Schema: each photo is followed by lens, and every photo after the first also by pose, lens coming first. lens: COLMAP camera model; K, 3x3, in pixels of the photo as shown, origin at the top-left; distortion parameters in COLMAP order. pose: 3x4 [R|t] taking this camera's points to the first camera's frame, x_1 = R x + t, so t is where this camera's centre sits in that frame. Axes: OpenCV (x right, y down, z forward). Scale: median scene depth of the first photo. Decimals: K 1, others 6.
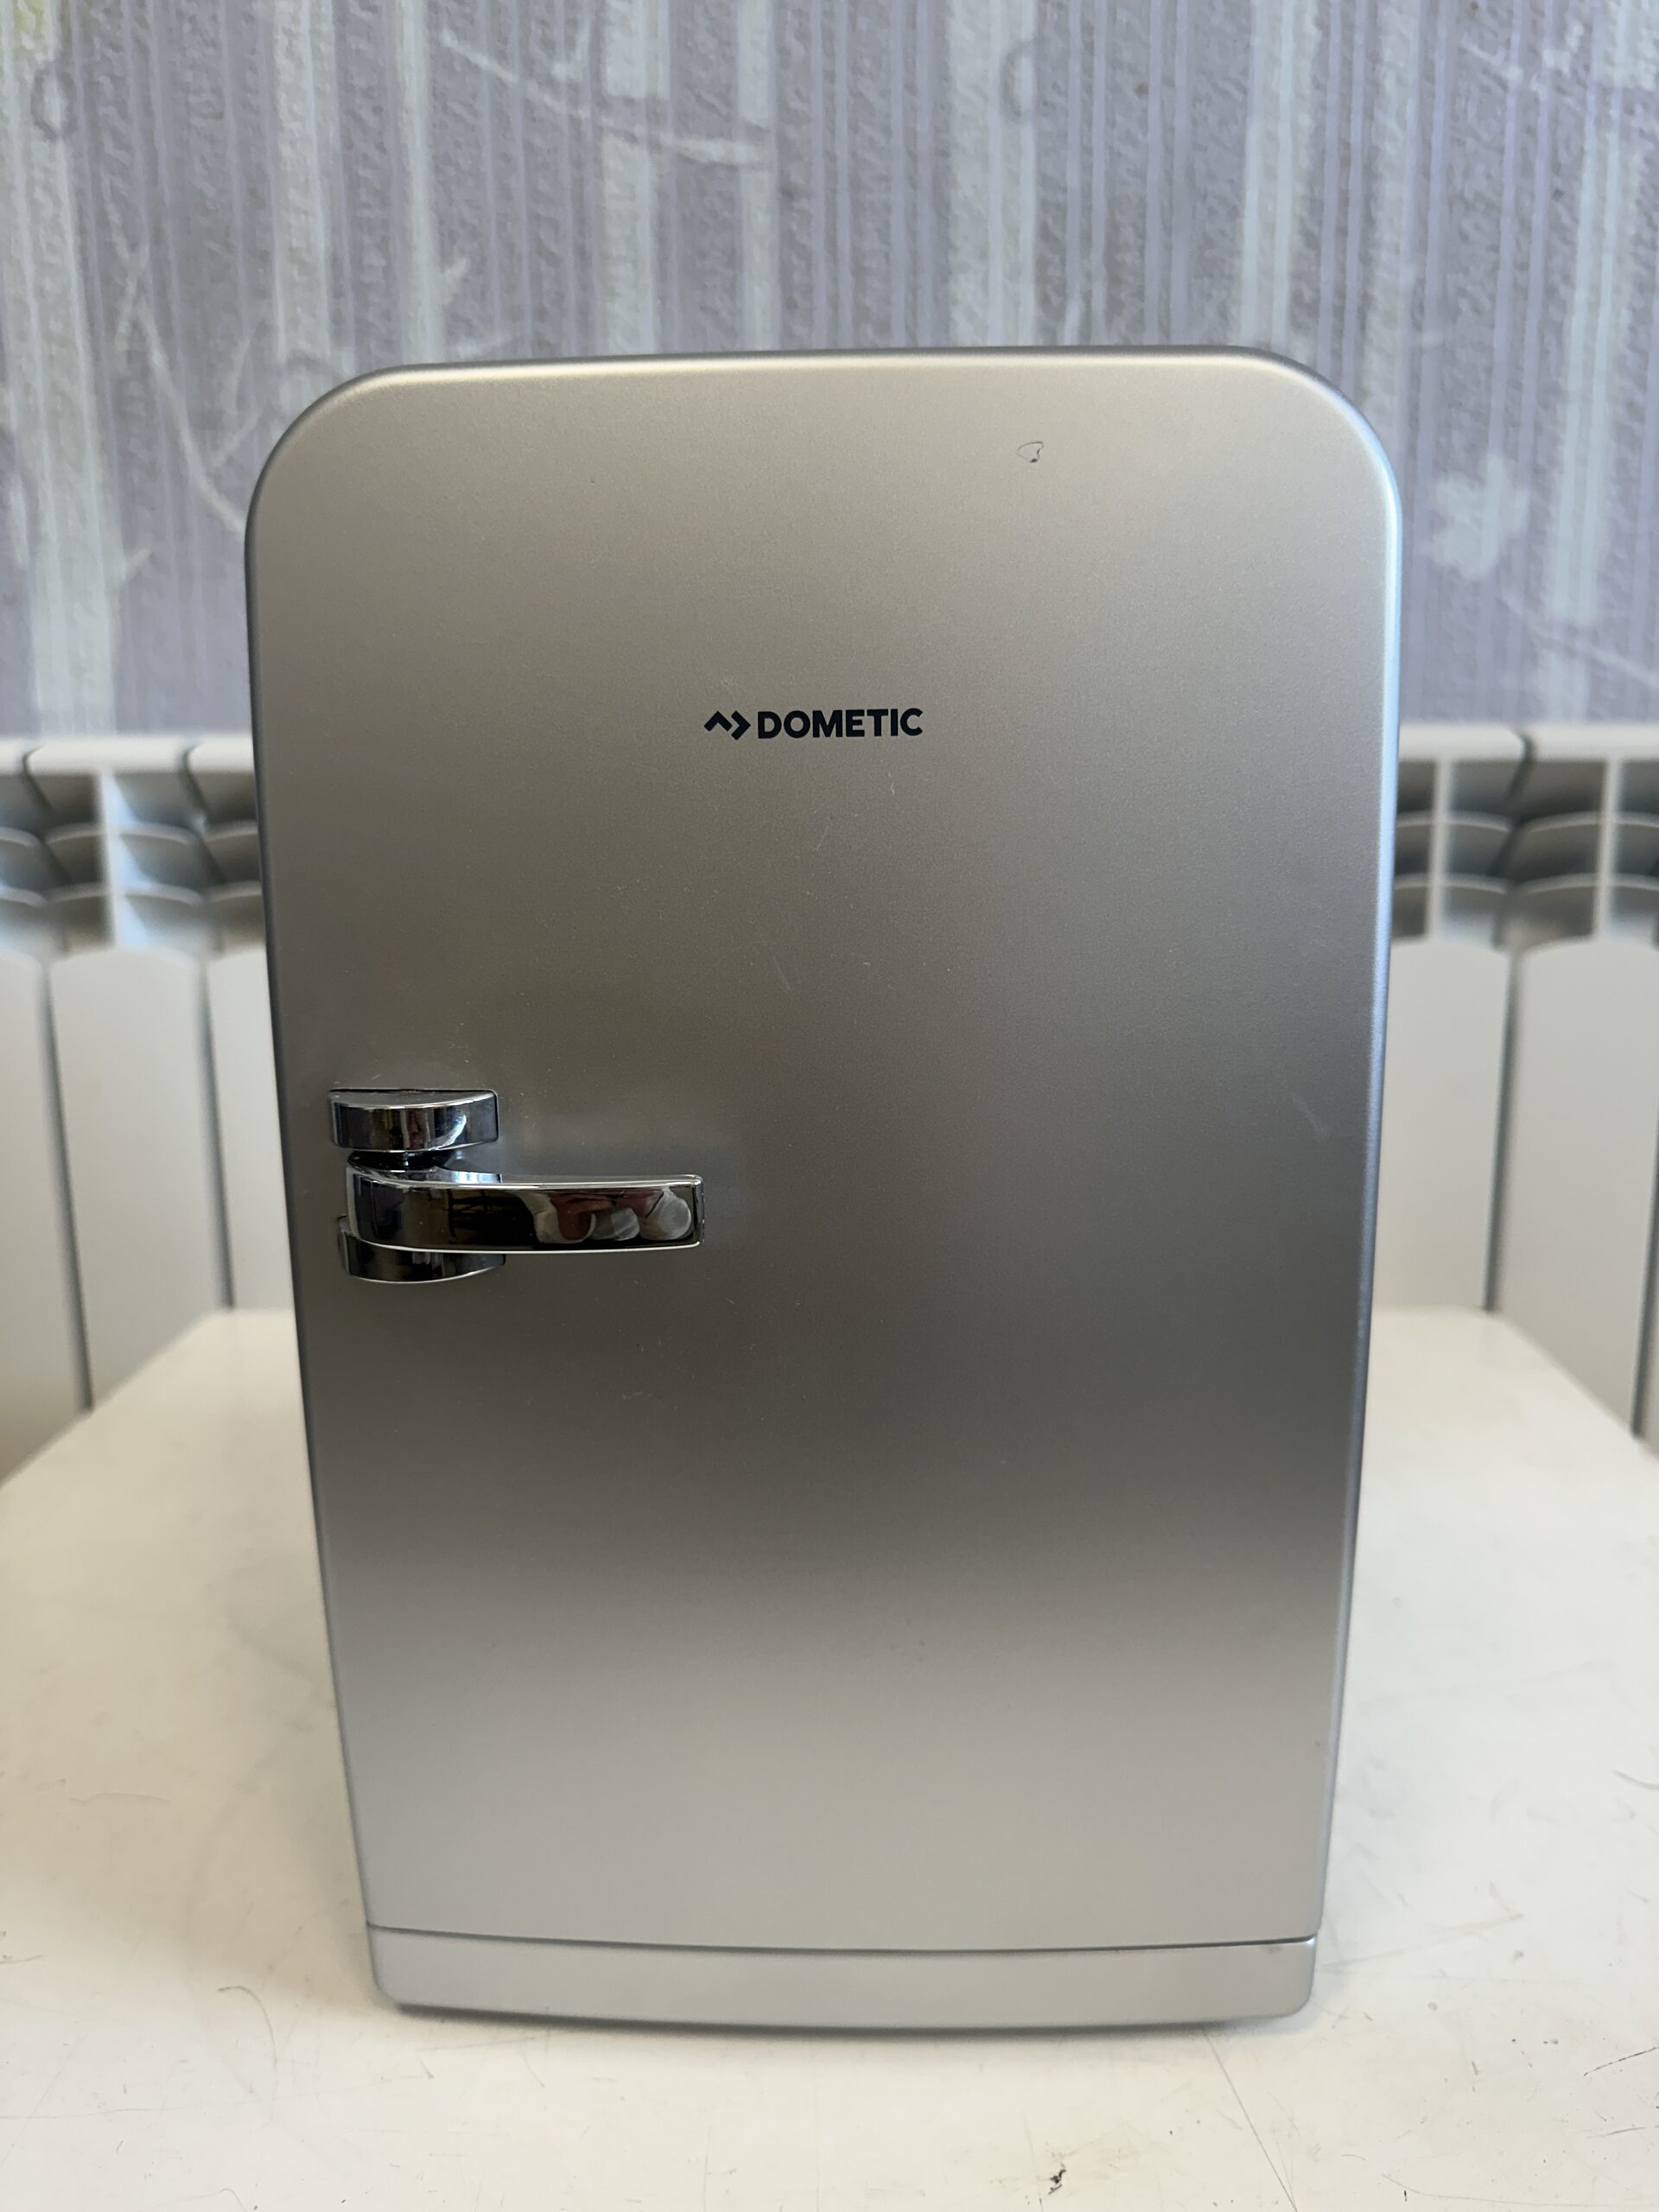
lens RADIAL K [[1623.5, 0, 829.5], [0, 1623.5, 1106.0], [0, 0, 1]] dist [-0.015054, 0.000212]
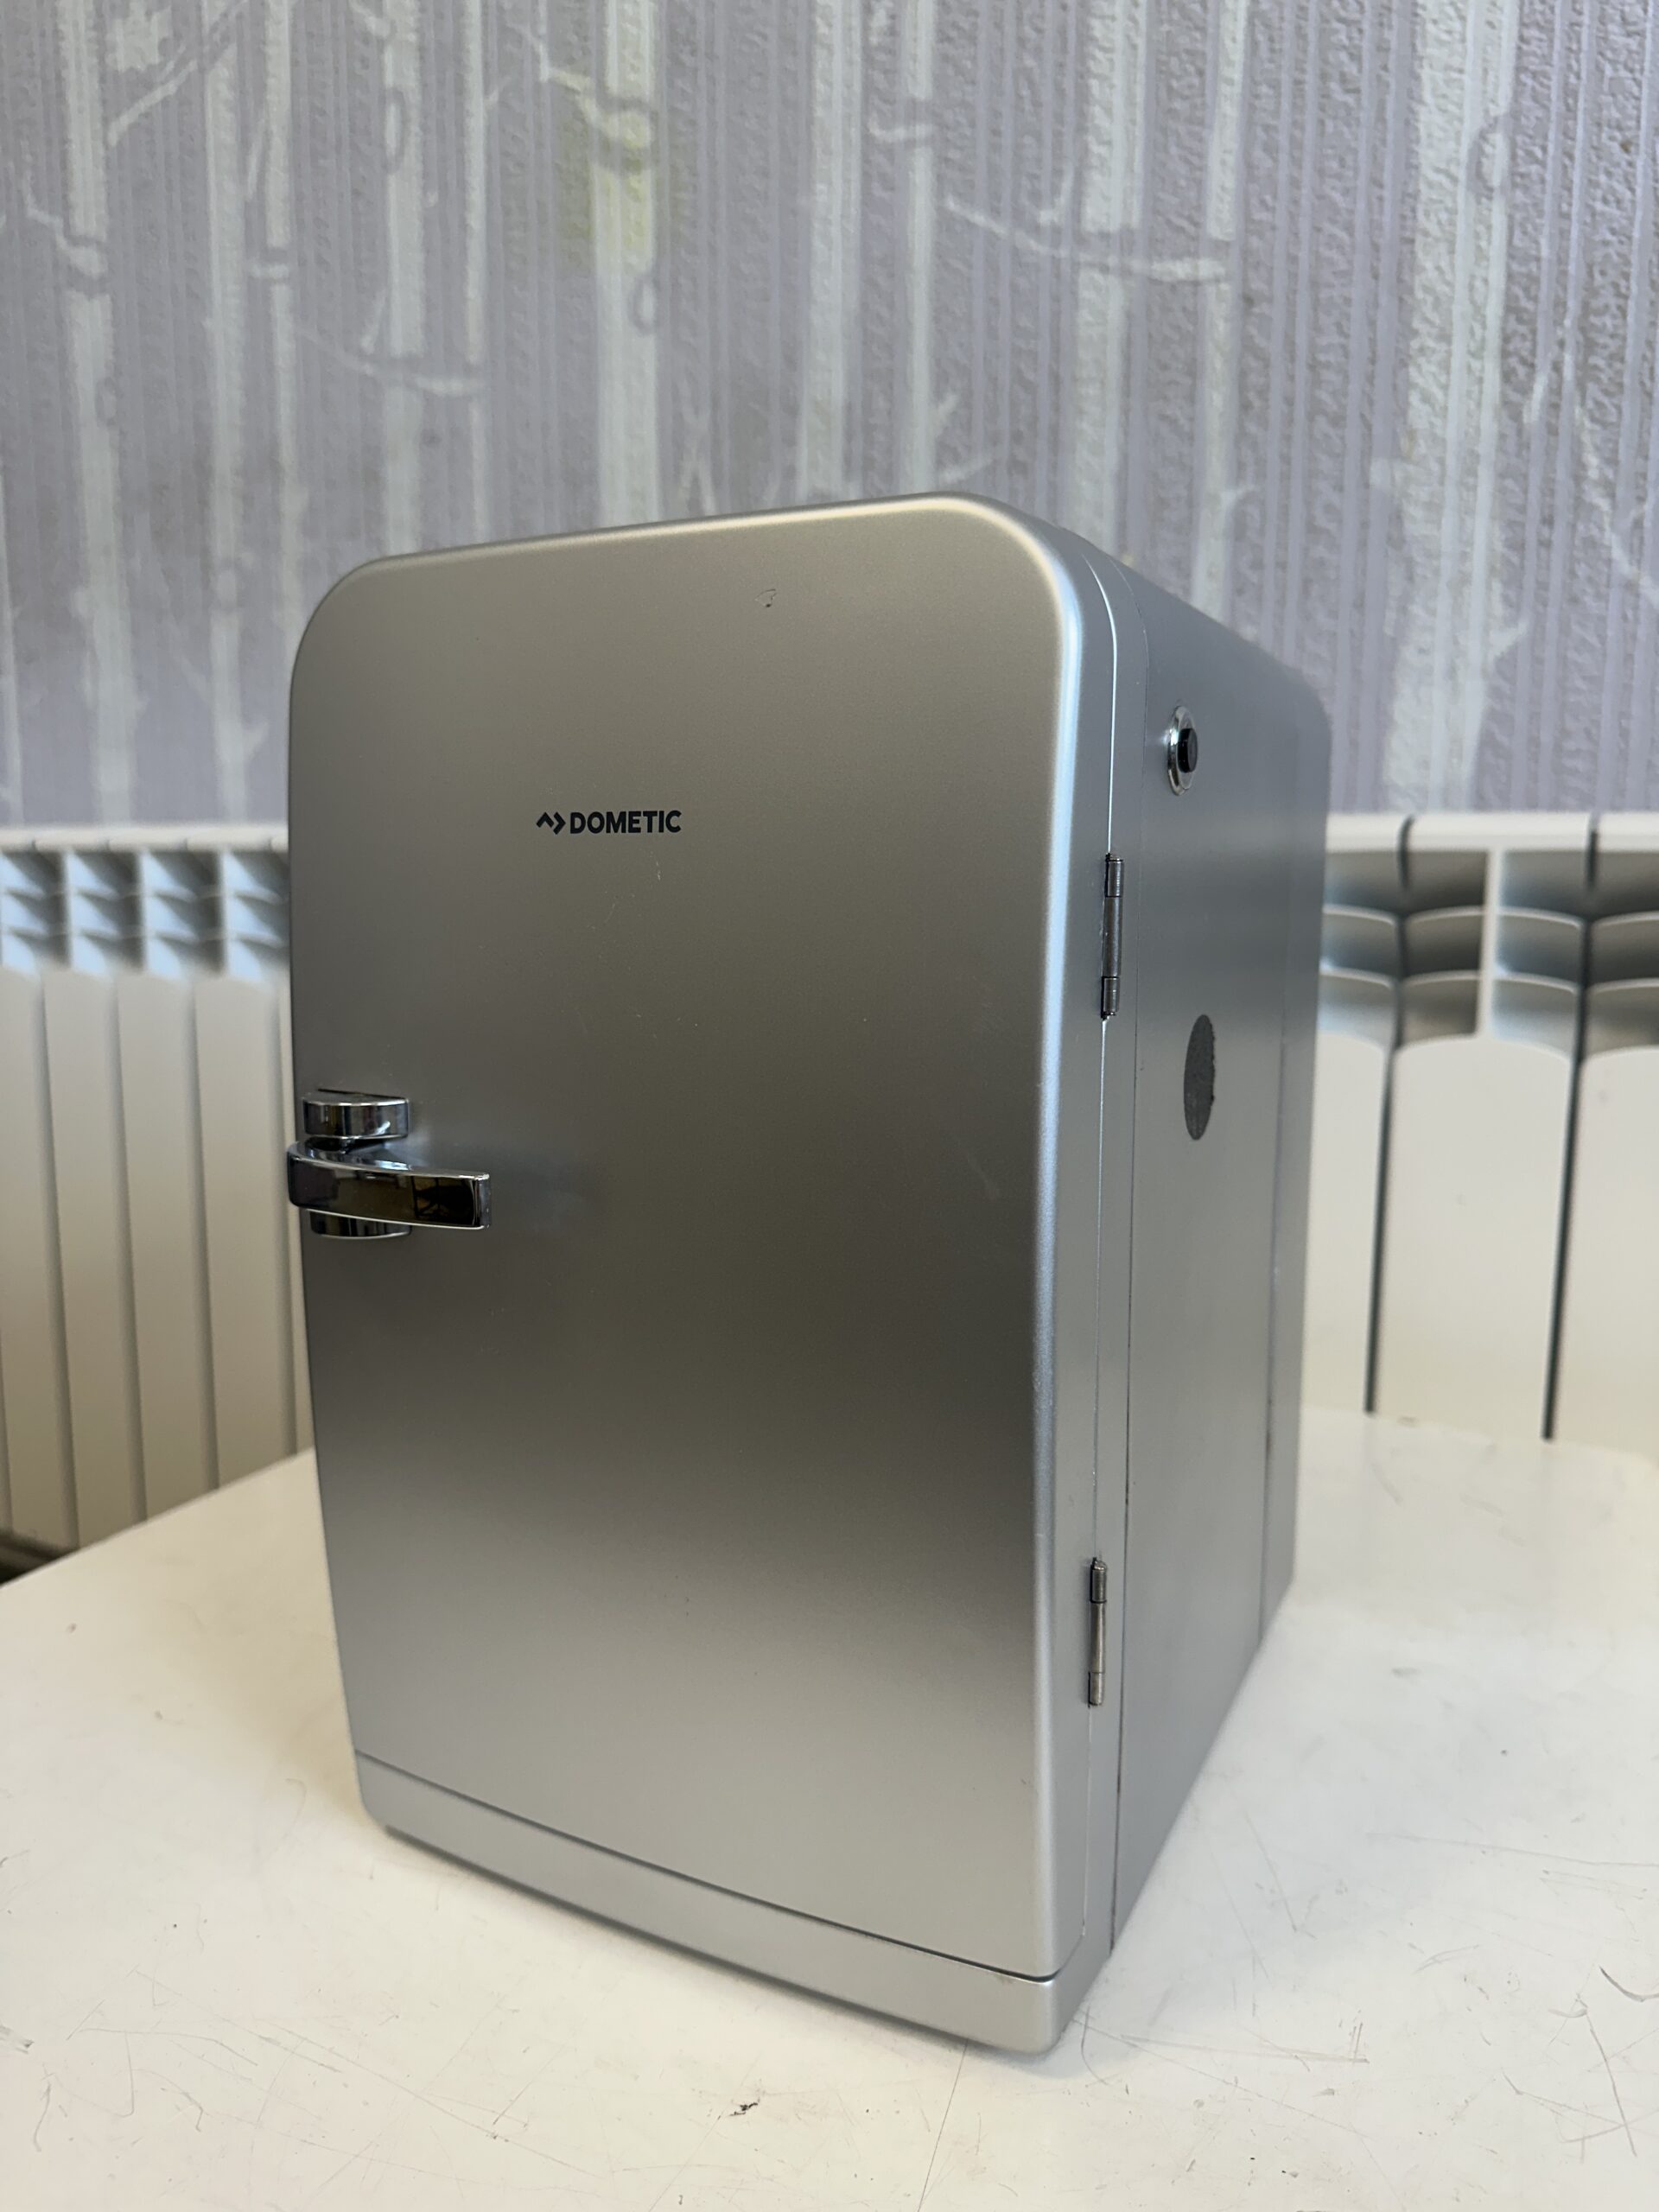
lens RADIAL K [[1598.3, 0, 829.5], [0, 1598.3, 1106.0], [0, 0, 1]] dist [-0.006070, -0.002096]
pose [[0.902489, 0.080949, -0.423037, 0.208399], [-0.098884, 0.994886, -0.020581, -0.003241], [0.419208, 0.060406, 0.905878, -0.008058]]
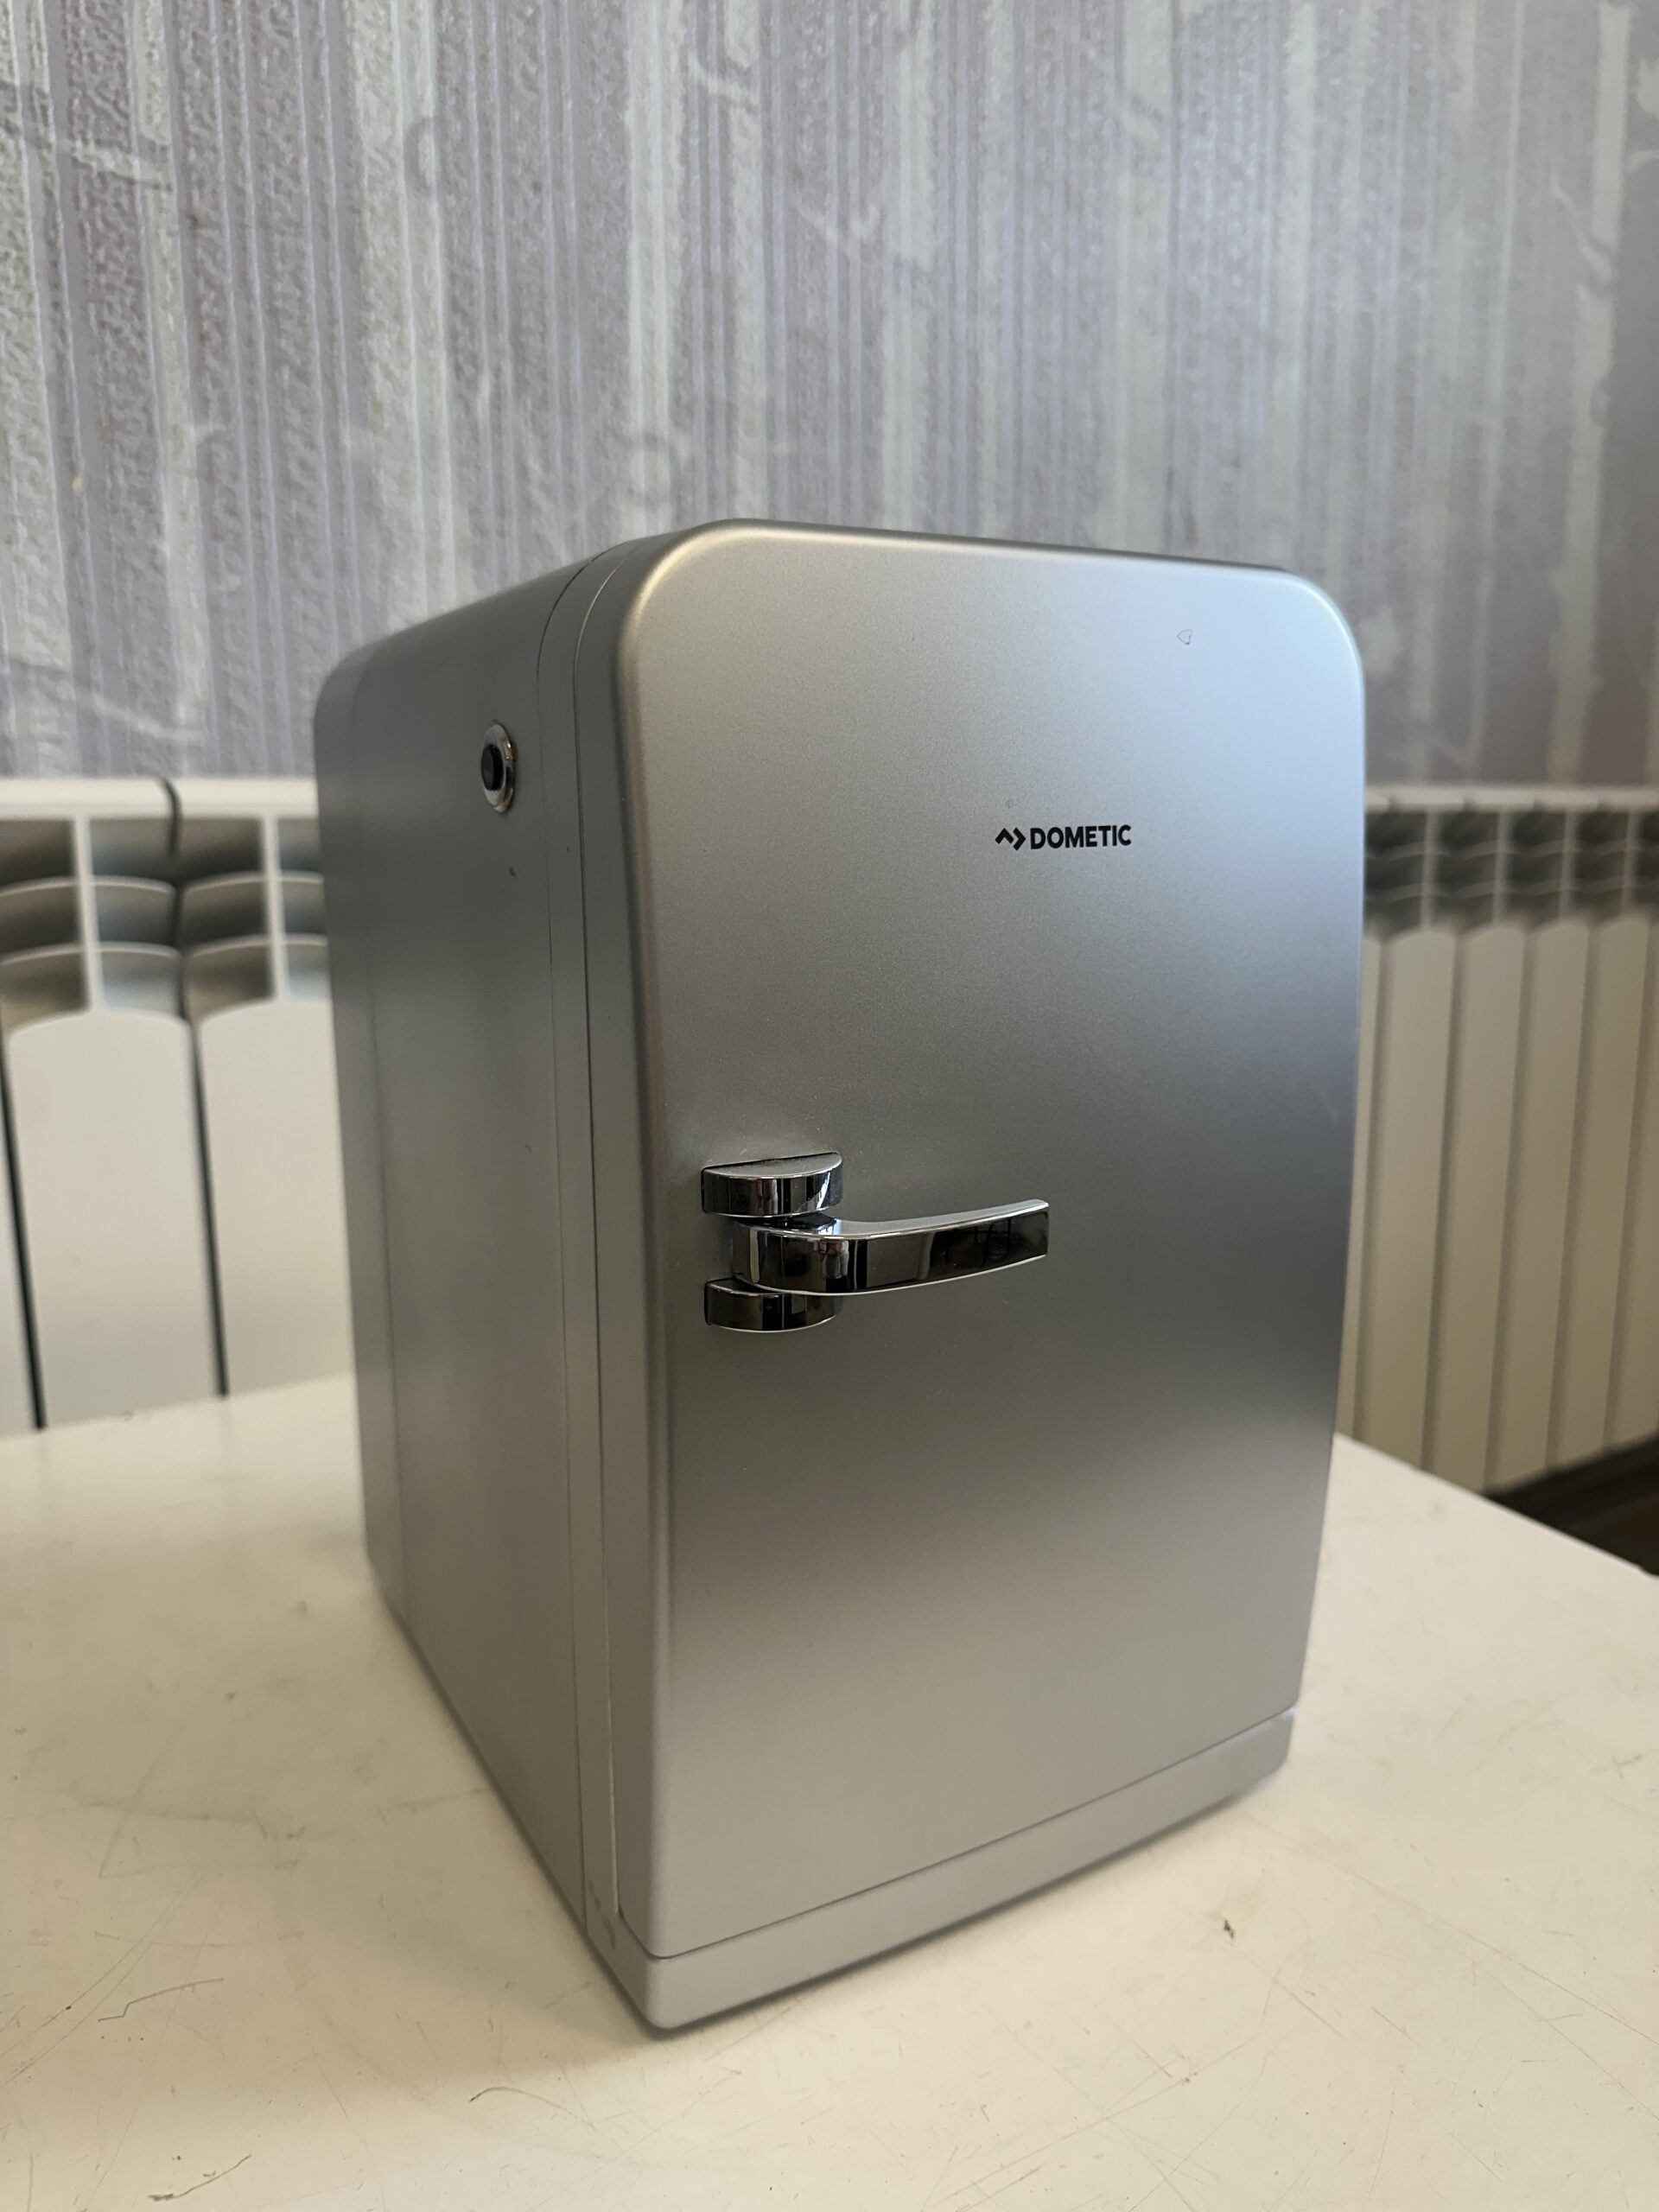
lens RADIAL K [[1597.1, 0, 829.5], [0, 1597.1, 1106.0], [0, 0, 1]] dist [-0.002074, -0.007943]
pose [[0.844698, -0.097976, 0.526200, -0.258777], [0.101767, 0.994569, 0.021819, -0.022102], [-0.525480, 0.035120, 0.850081, 0.012421]]
